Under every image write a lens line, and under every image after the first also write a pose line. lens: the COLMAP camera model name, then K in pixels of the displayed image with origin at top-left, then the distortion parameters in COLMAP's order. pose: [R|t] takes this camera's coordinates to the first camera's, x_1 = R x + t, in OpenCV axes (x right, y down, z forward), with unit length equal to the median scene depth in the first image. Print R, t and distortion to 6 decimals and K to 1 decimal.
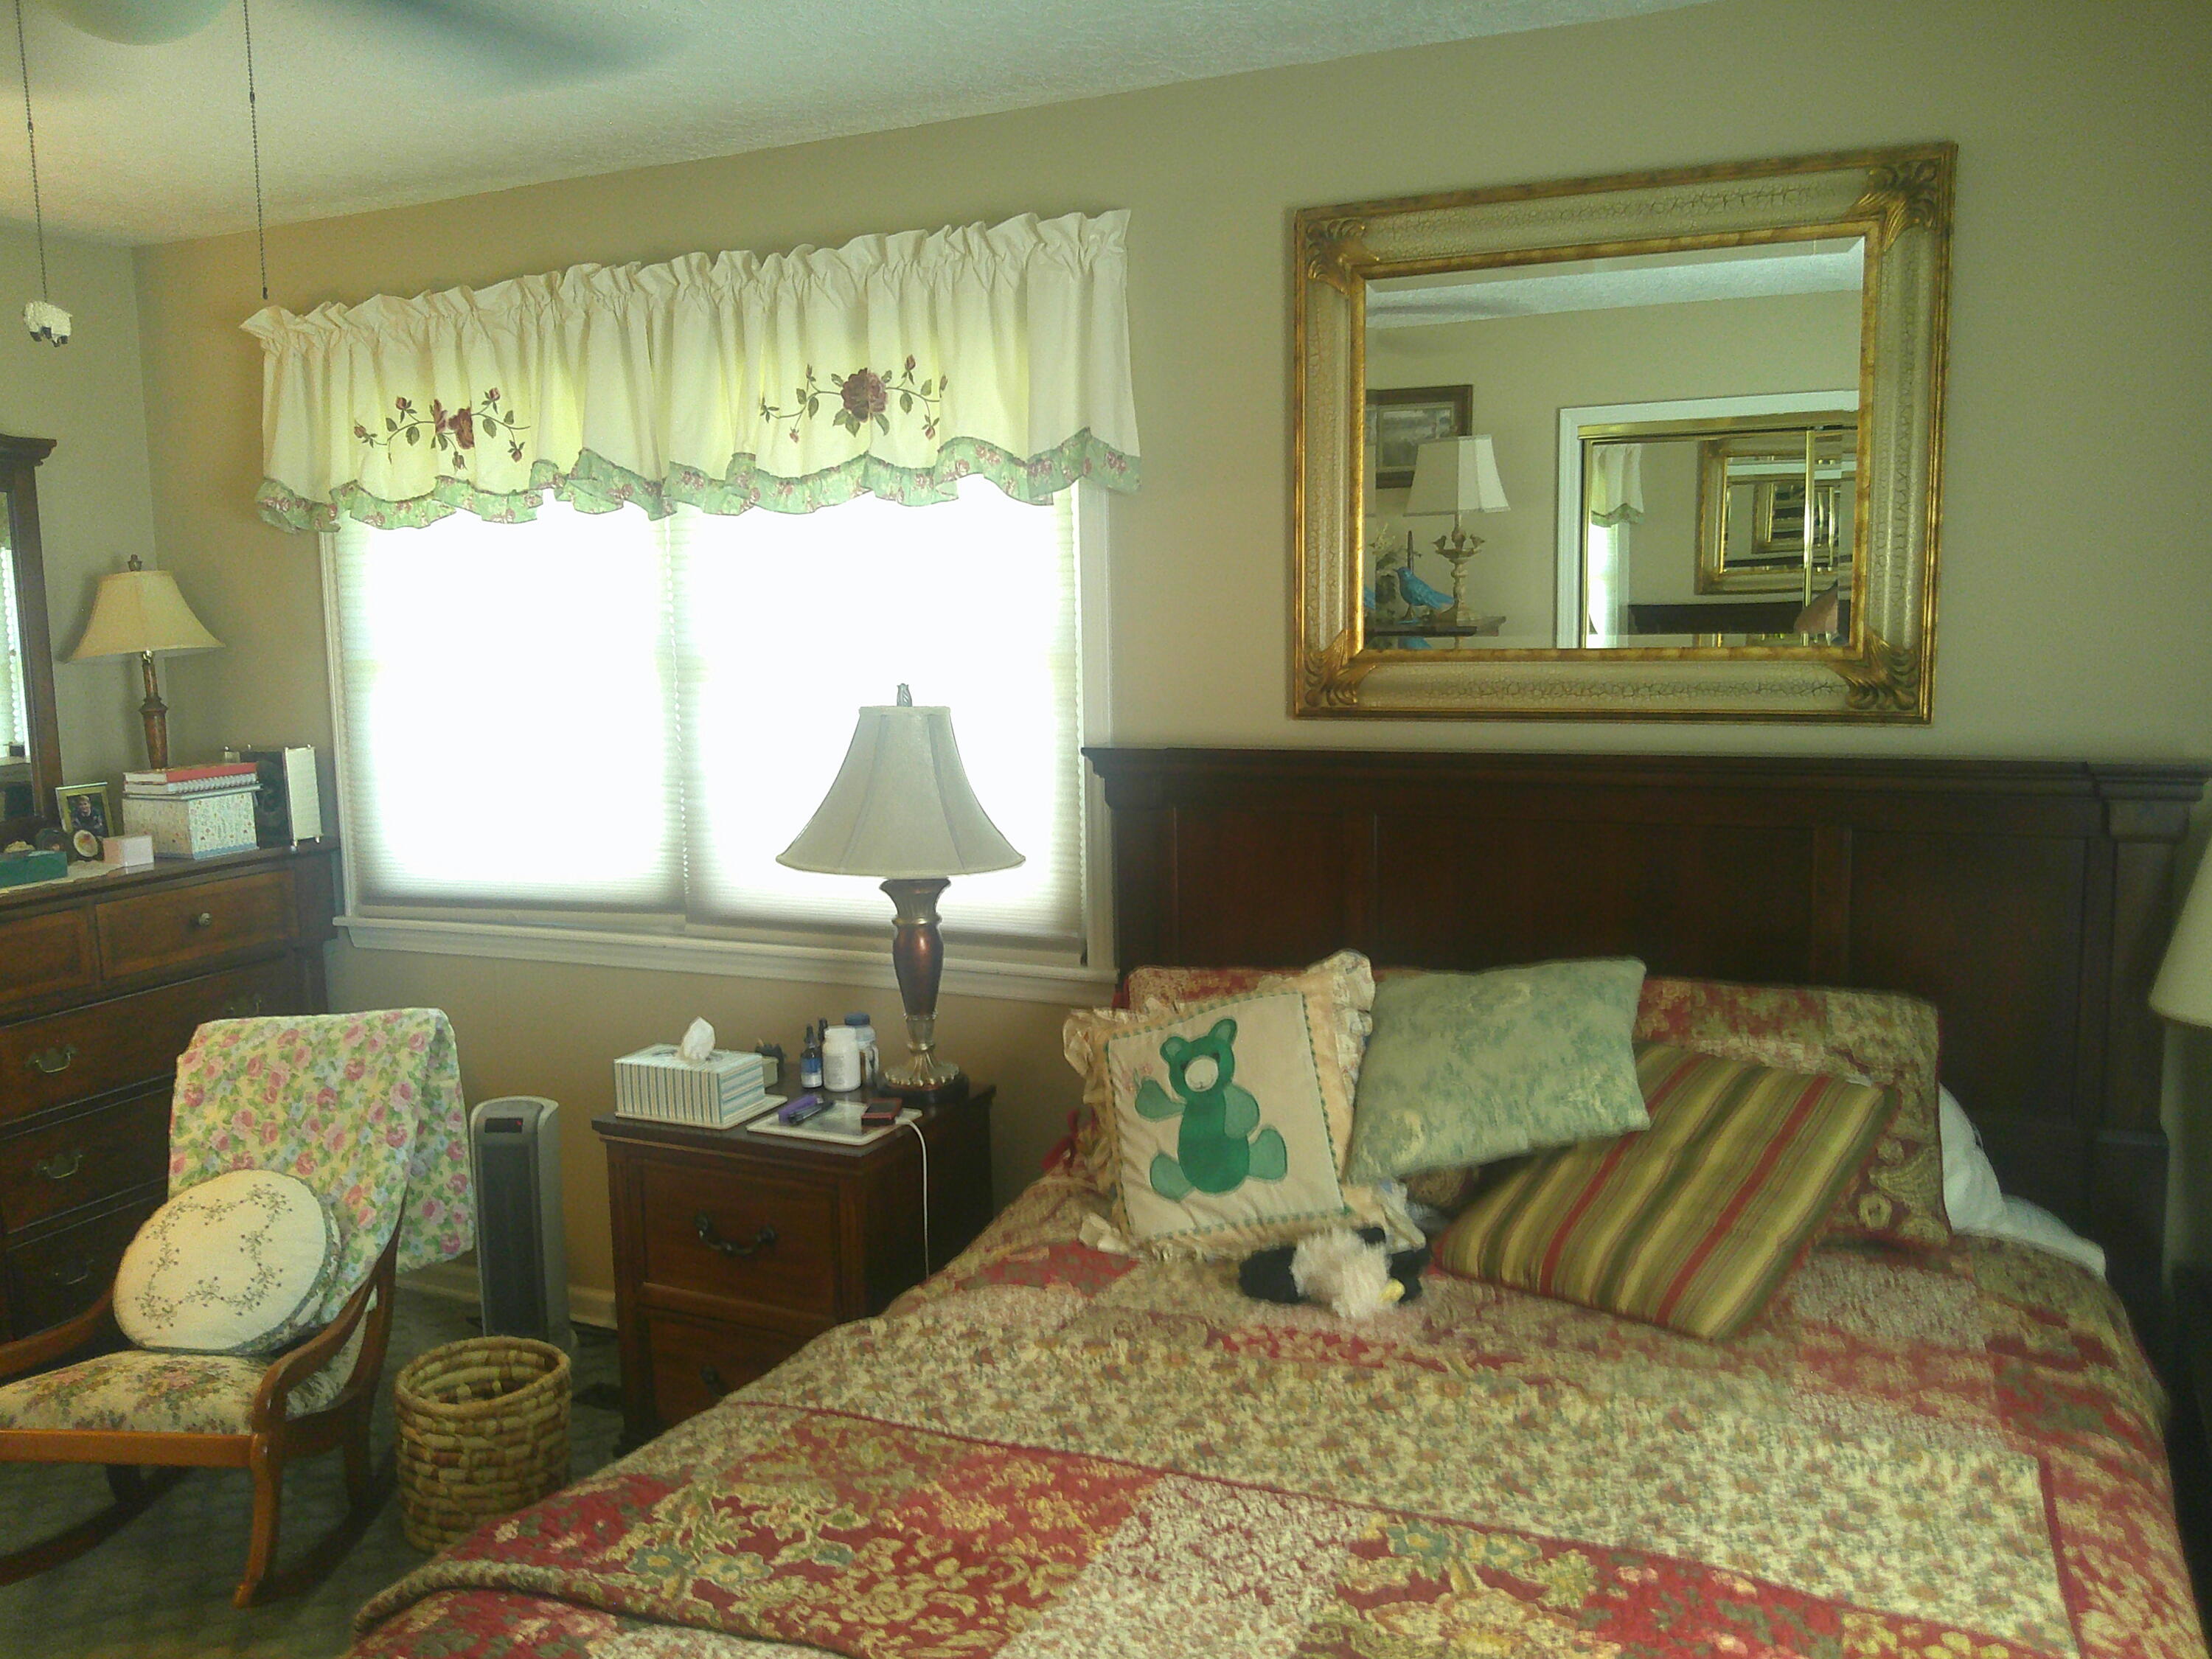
lens RADIAL K [[1794.0, 0, 1106.0], [0, 1794.0, 829.5], [0, 0, 1]] dist [0.009832, -0.067975]
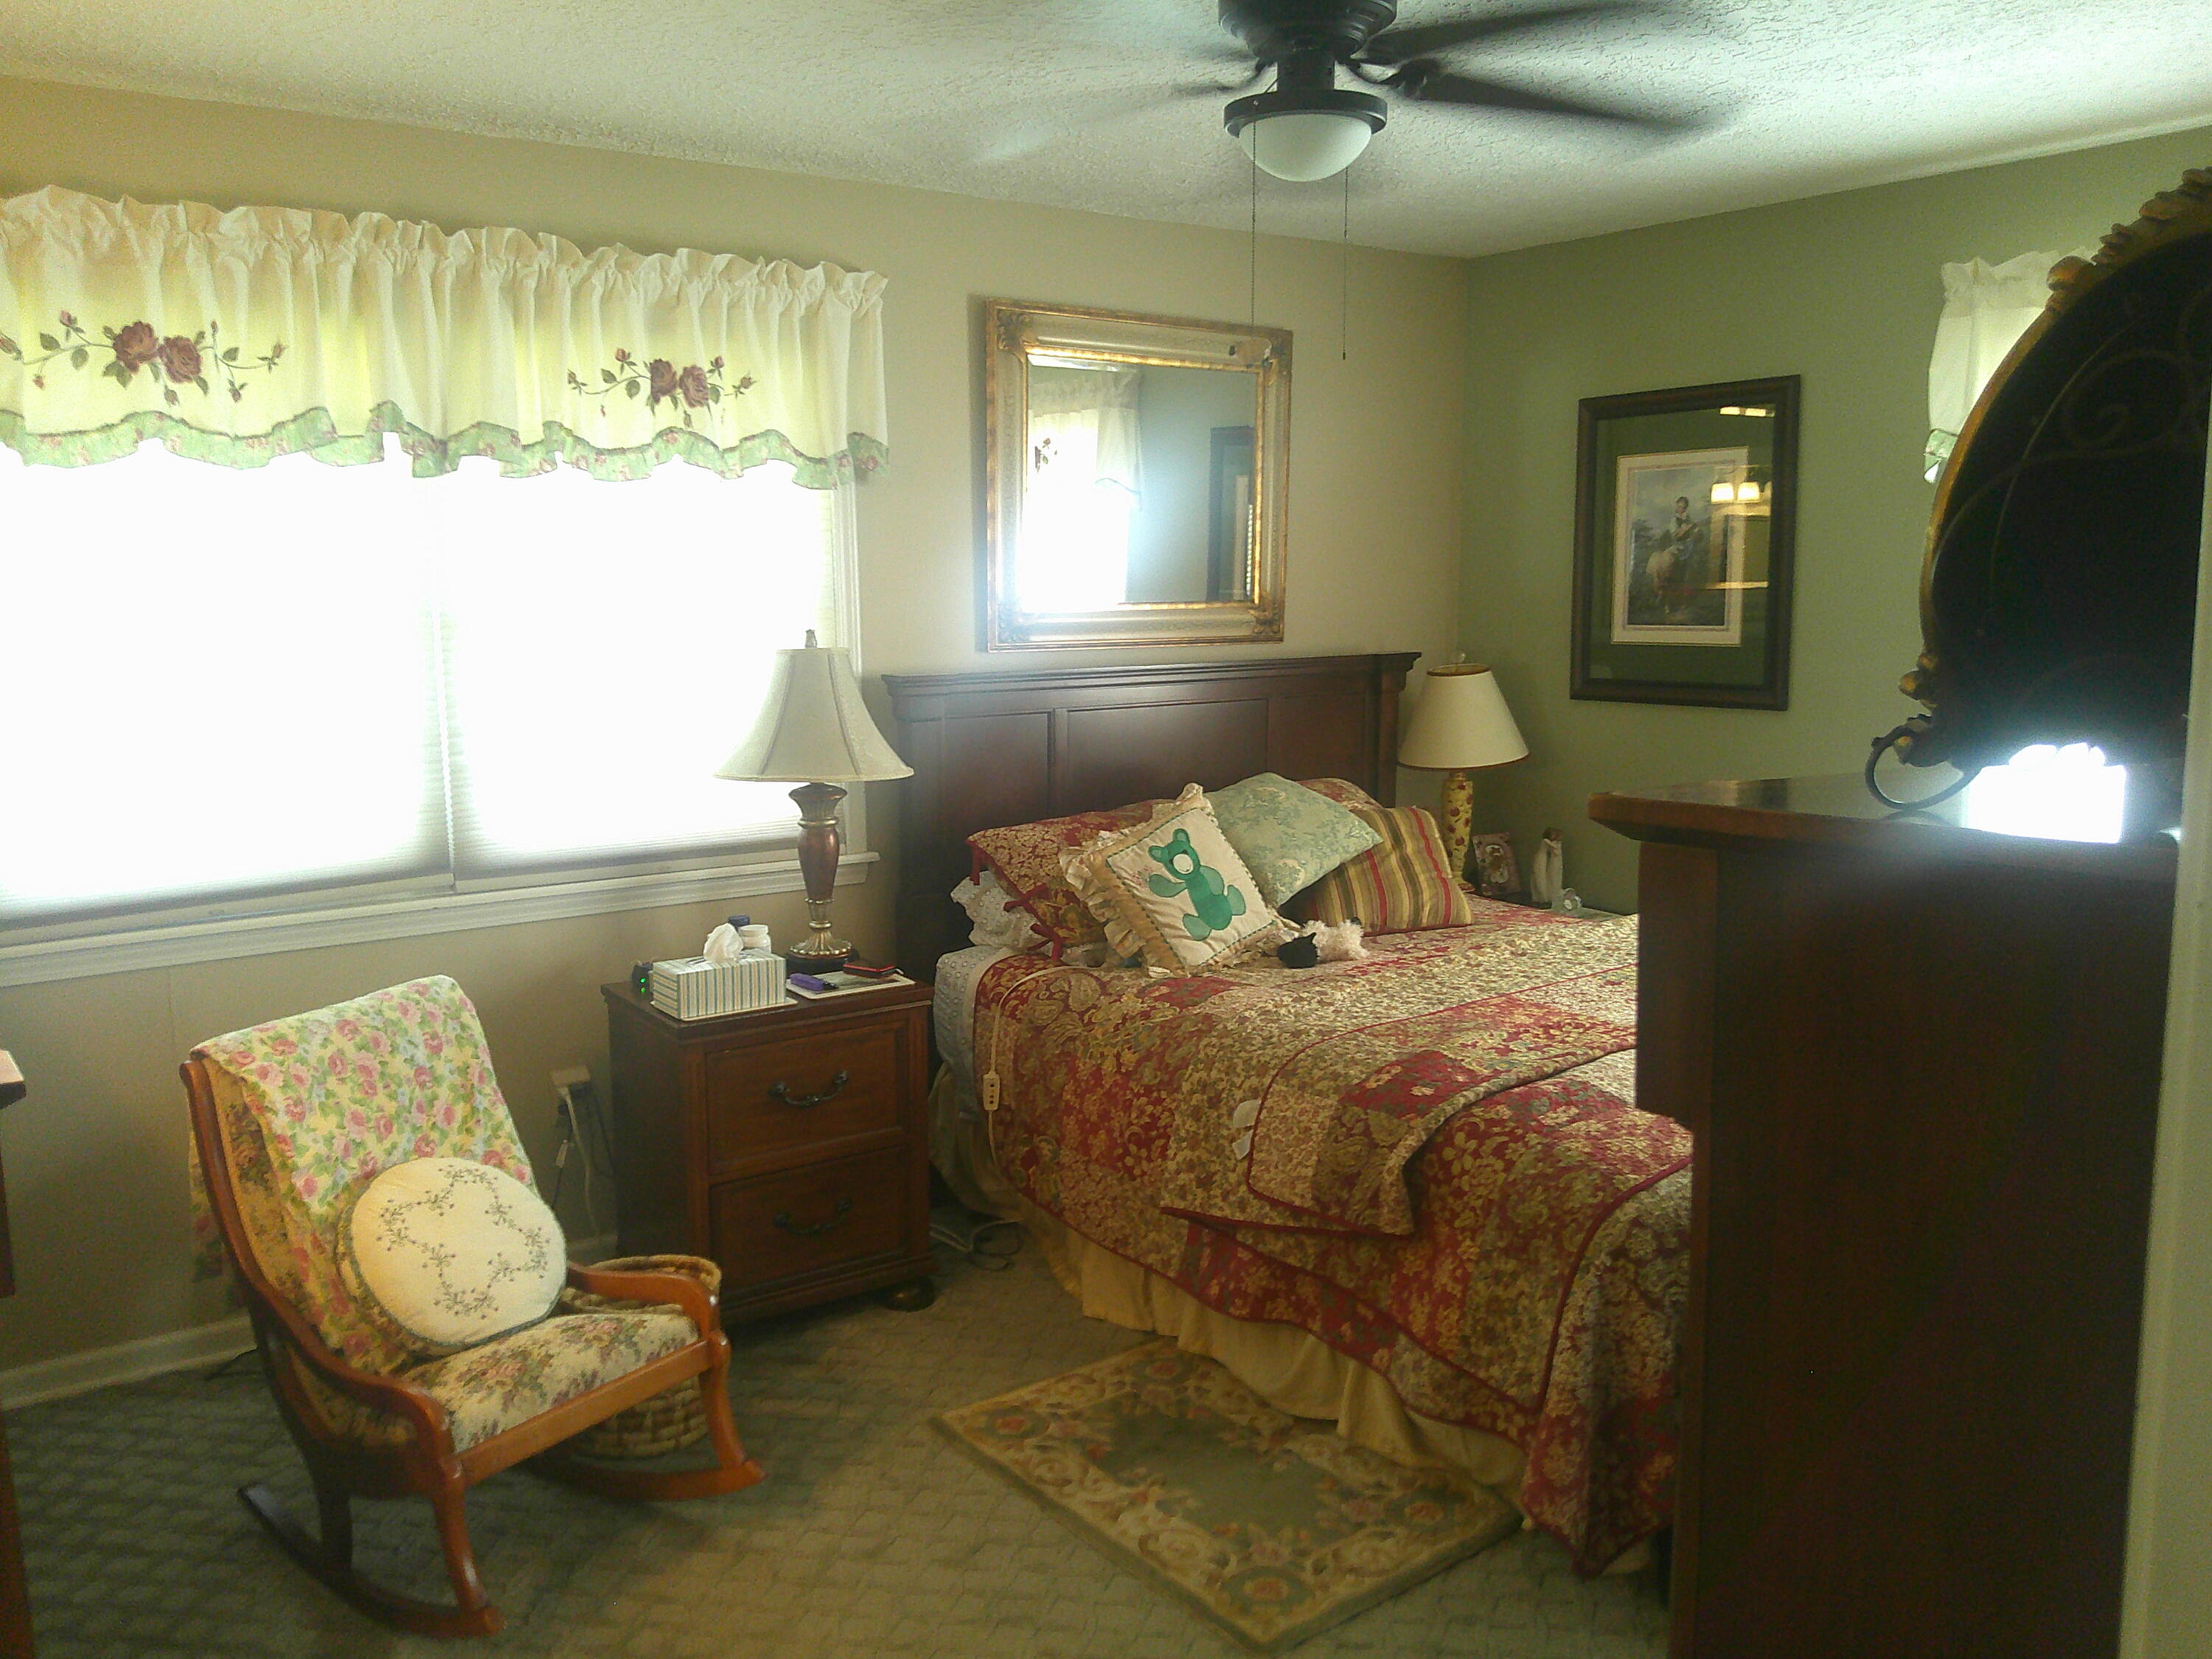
lens RADIAL K [[1807.6, 0, 1111.4], [0, 1807.6, 850.2], [0, 0, 1]] dist [-0.066231, 0.001534]
pose [[0.474320, -0.111603, 0.873250, -1.059543], [0.108276, 0.991796, 0.067942, 0.007301], [-0.873669, 0.062326, 0.482513, 0.222703]]
